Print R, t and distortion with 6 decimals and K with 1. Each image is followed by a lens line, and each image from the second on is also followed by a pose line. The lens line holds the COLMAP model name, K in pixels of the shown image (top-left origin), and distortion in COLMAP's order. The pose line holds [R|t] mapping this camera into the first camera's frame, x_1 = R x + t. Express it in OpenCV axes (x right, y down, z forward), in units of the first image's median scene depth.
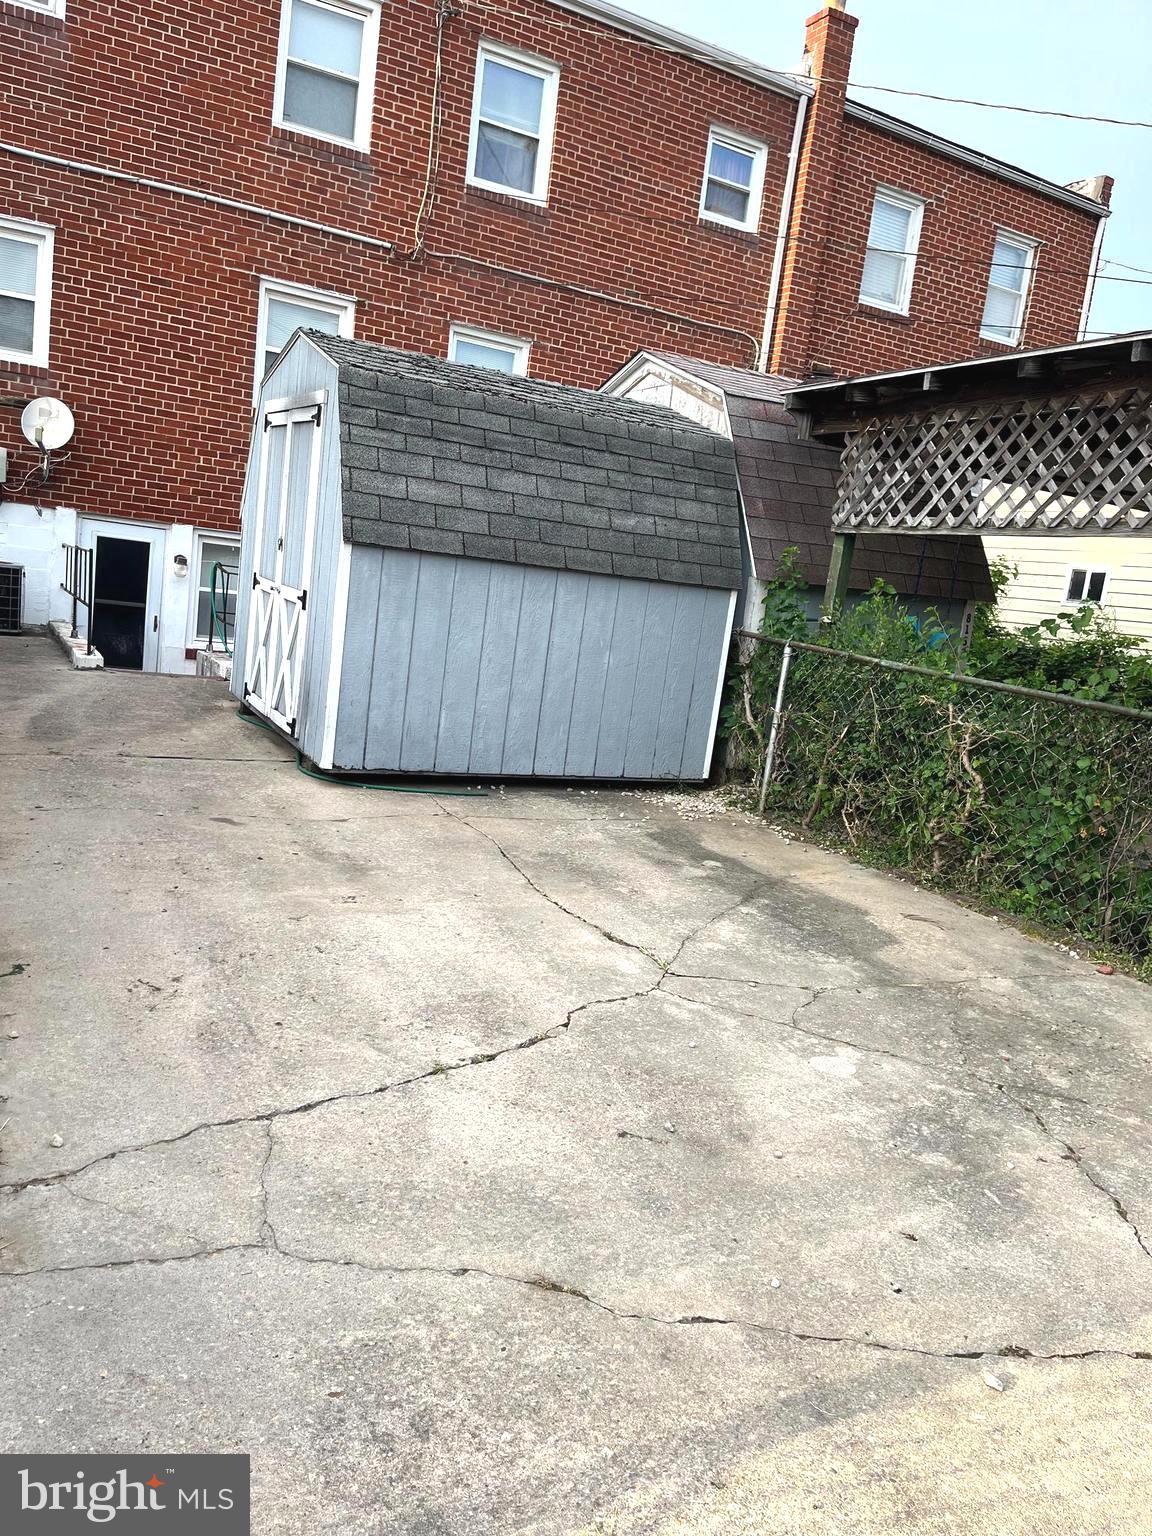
lens RADIAL K [[1150.3, 0, 576.0], [0, 1150.3, 768.0], [0, 0, 1]] dist [0.061473, -0.055563]
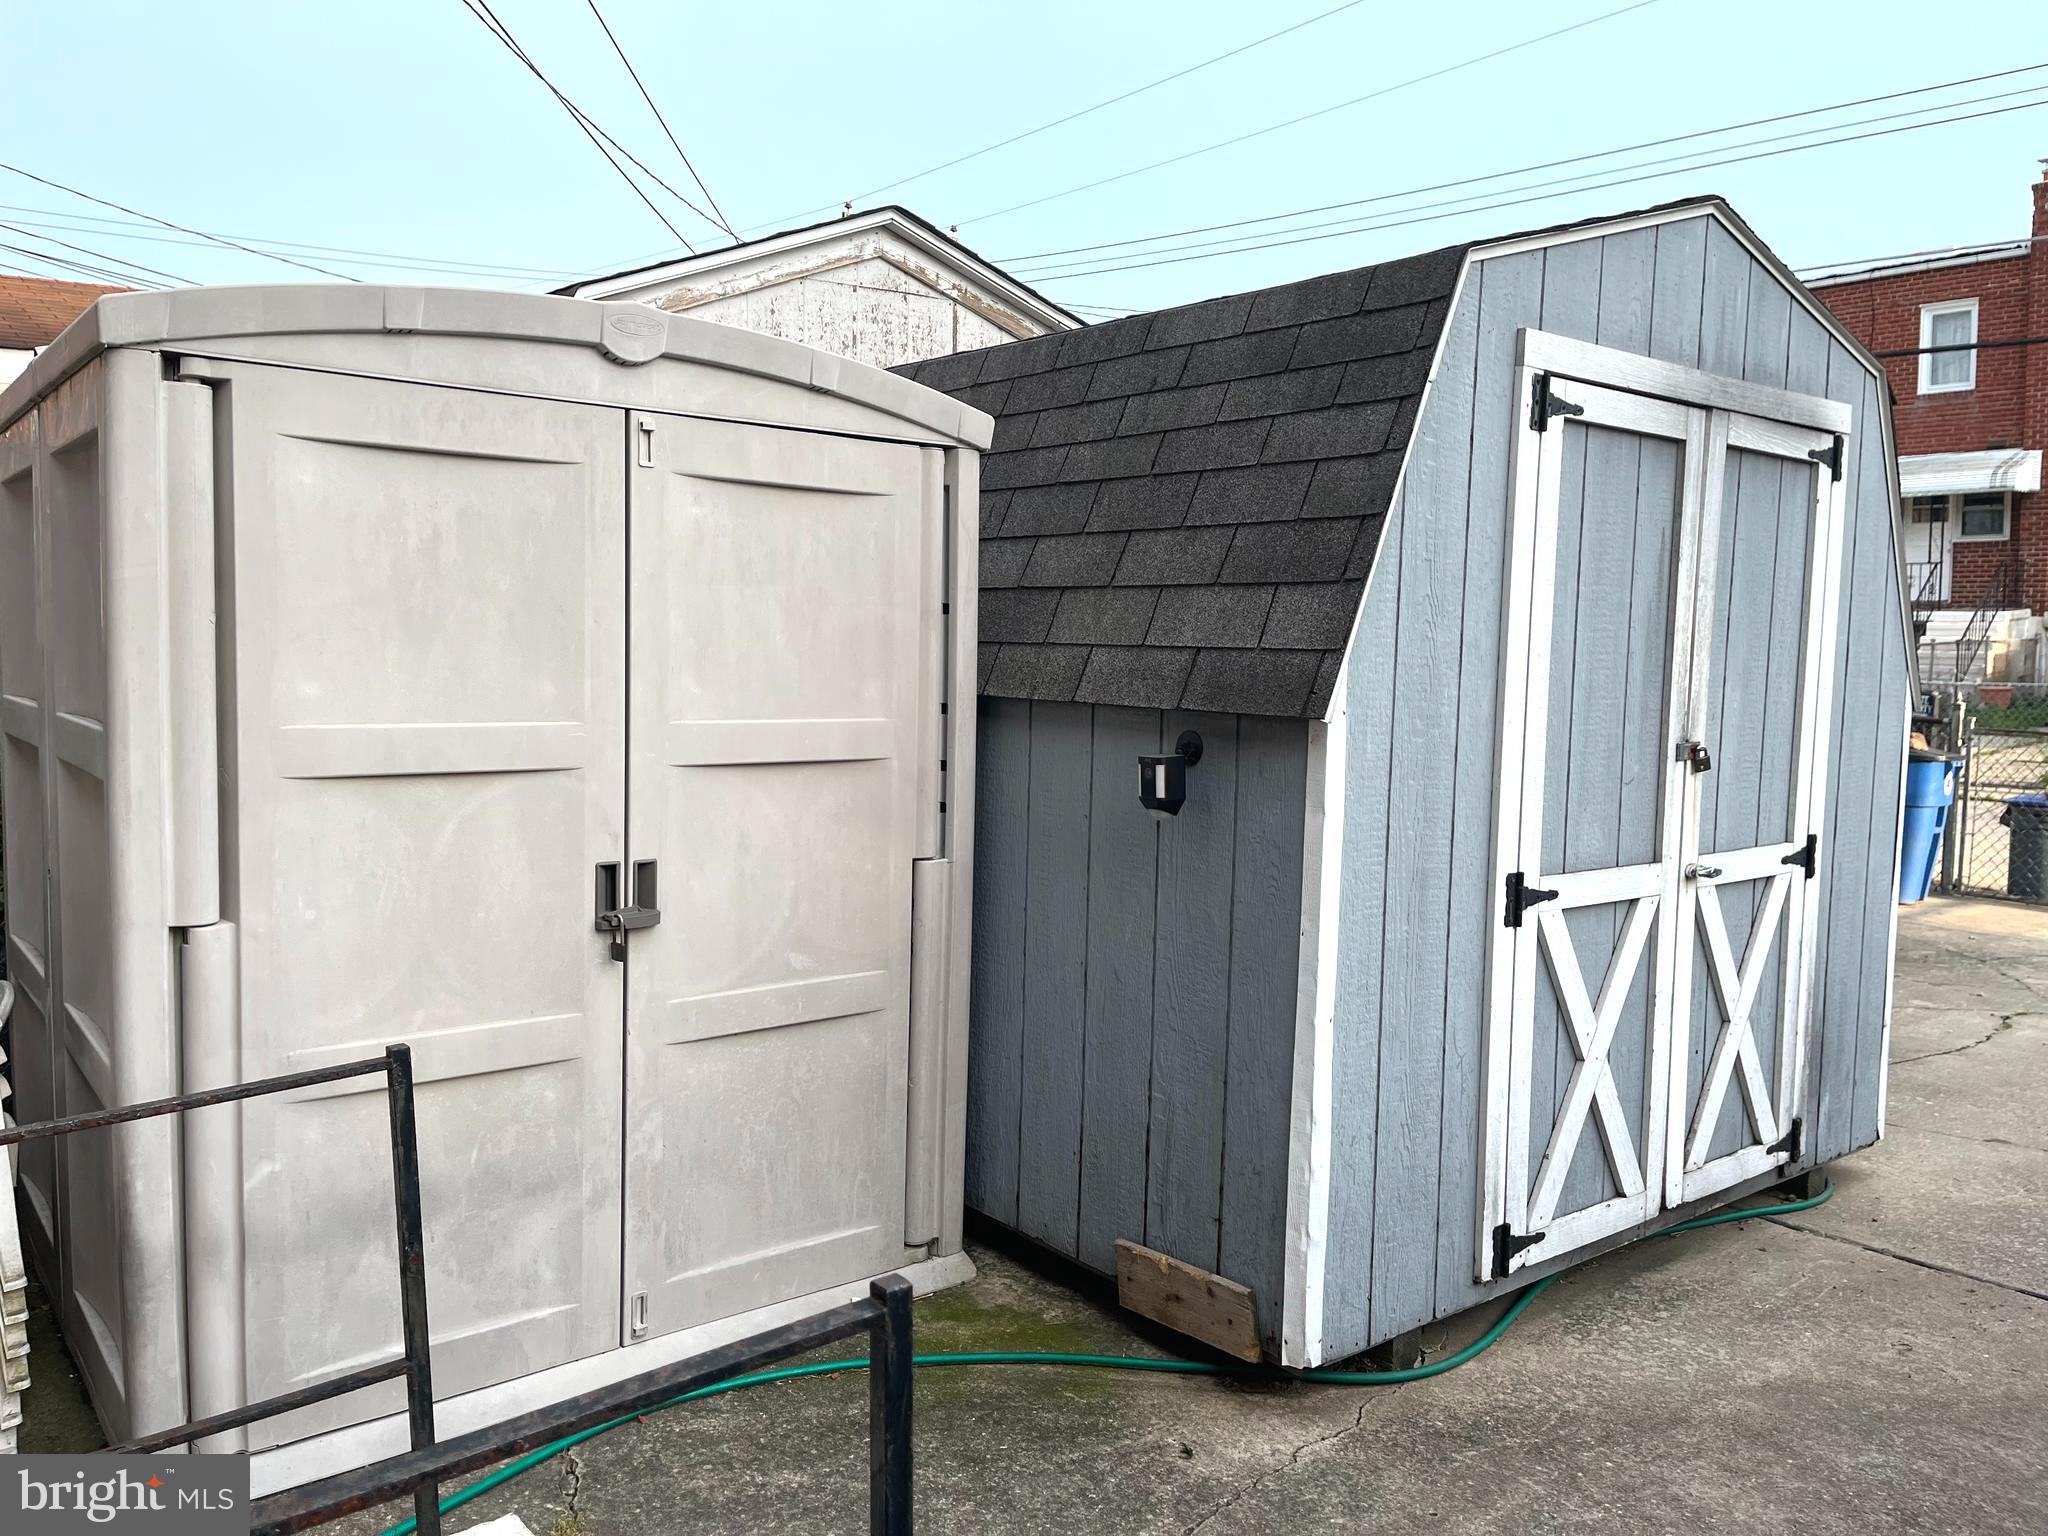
lens RADIAL K [[1530.6, 0, 1024.6], [0, 1530.6, 742.5], [0, 0, 1]] dist [0.057900, -0.097194]
pose [[-0.180209, -0.201143, 0.962843, -0.859485], [0.135749, 0.964416, 0.226879, -0.420327], [-0.974216, 0.171591, -0.146492, 1.581762]]
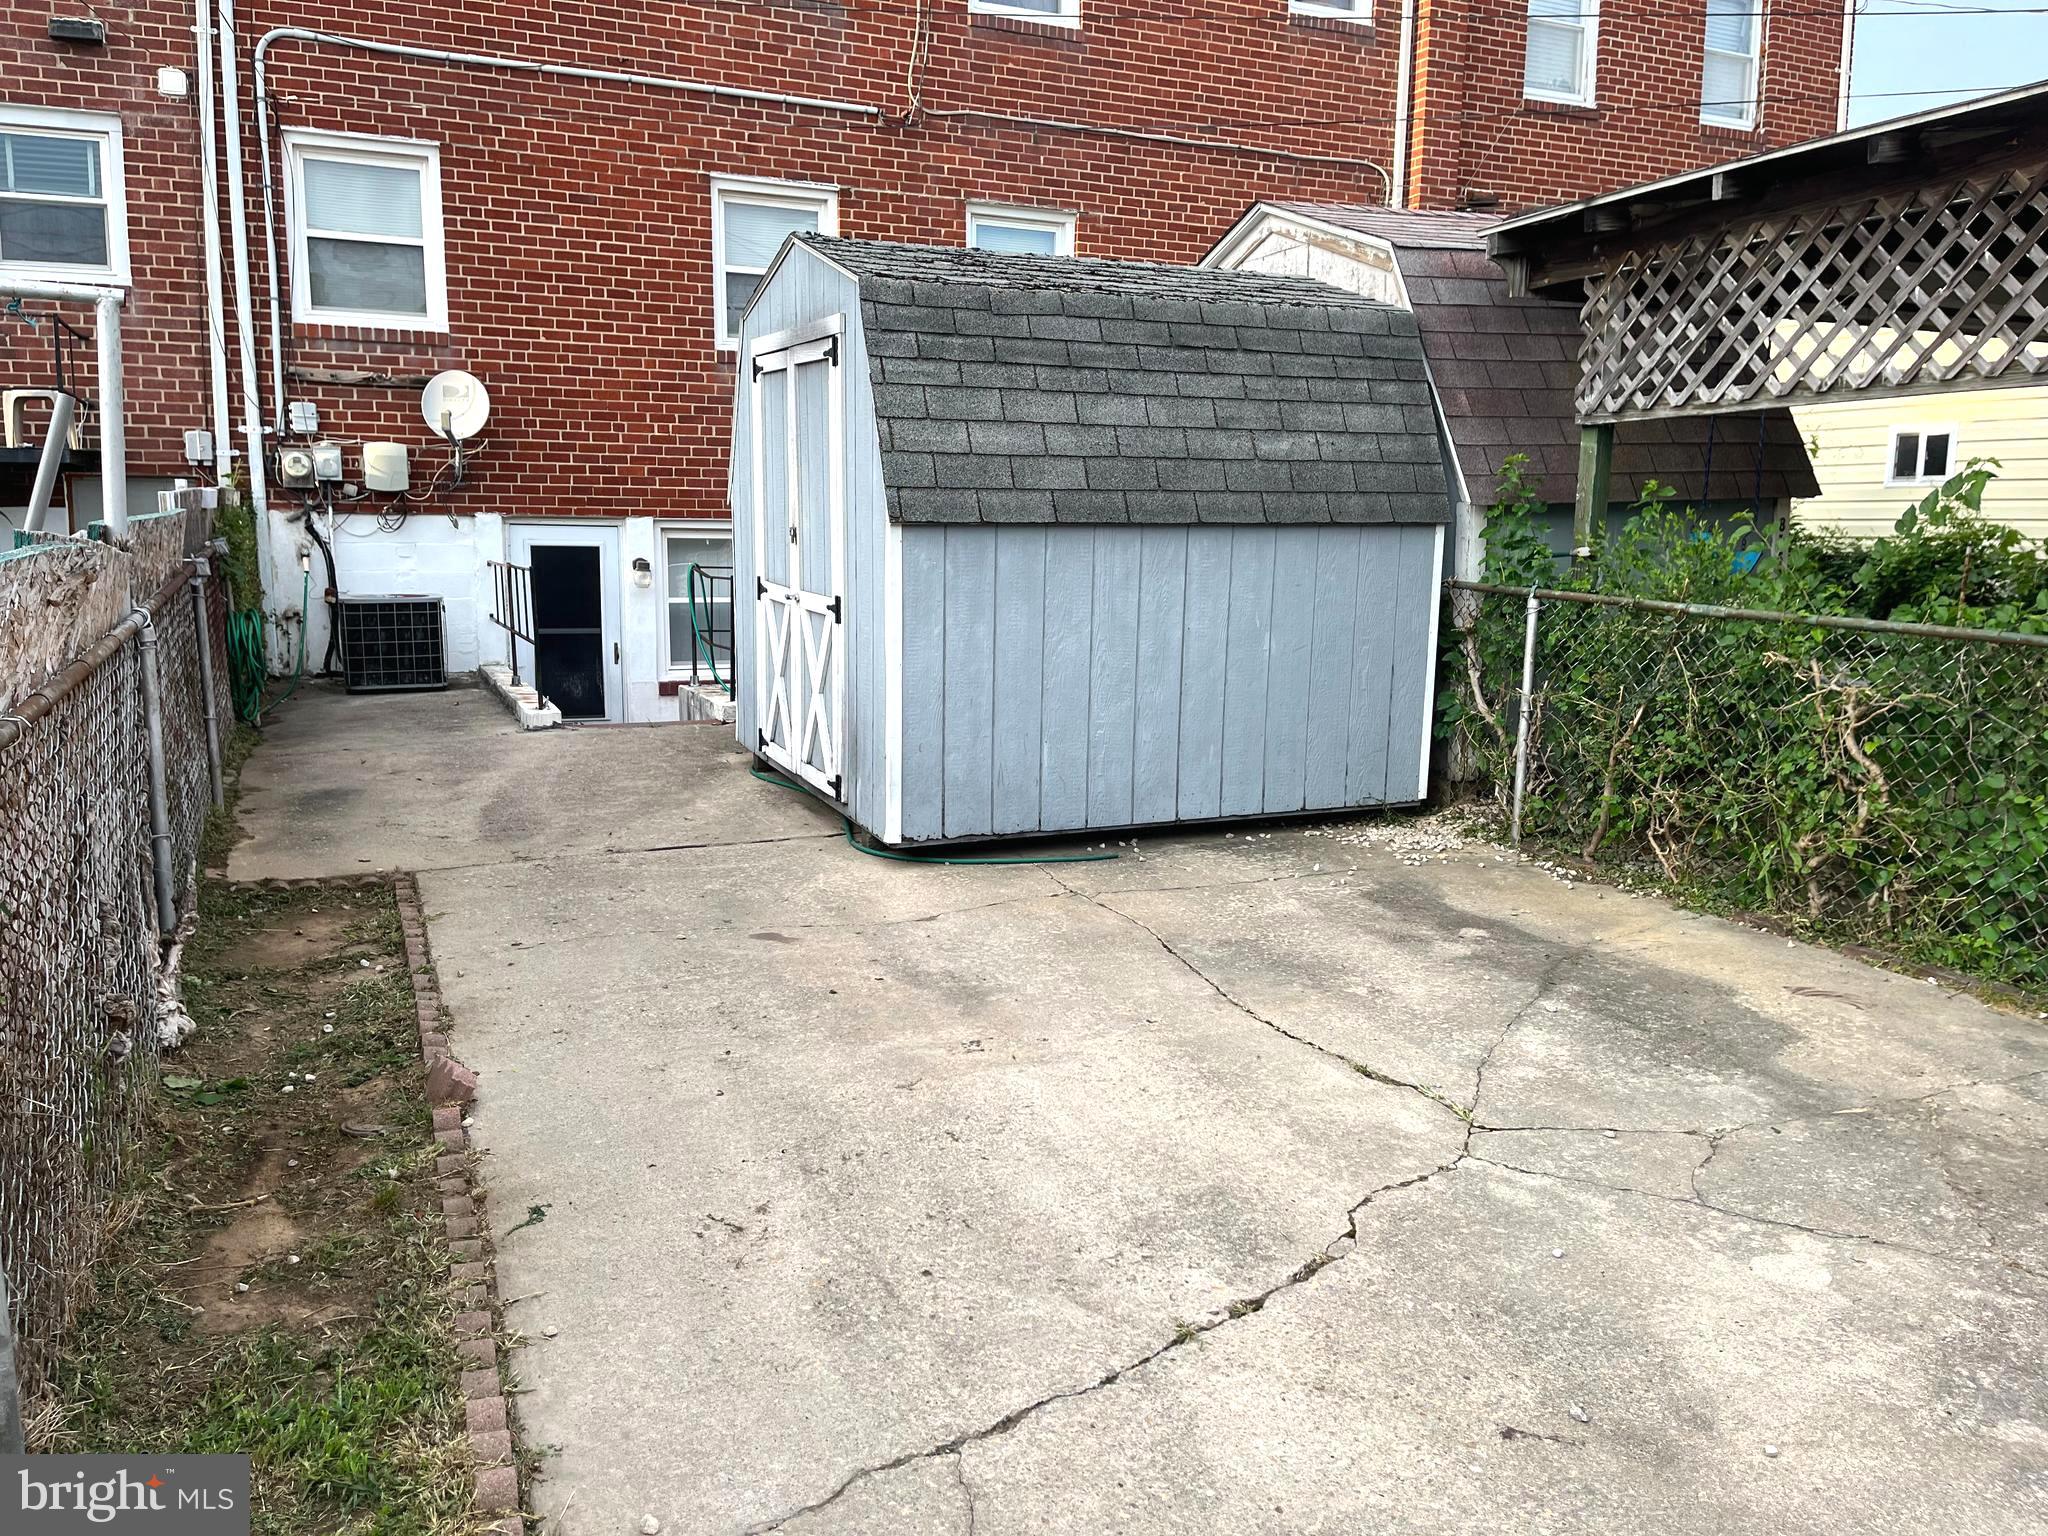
lens RADIAL K [[1542.3, 0, 1021.8], [0, 1542.3, 746.9], [0, 0, 1]] dist [0.080808, -0.093418]
pose [[0.991355, -0.100406, -0.084463, -0.057152], [0.098492, 0.994784, -0.026538, -0.027660], [0.086687, 0.017989, 0.996073, 0.069015]]
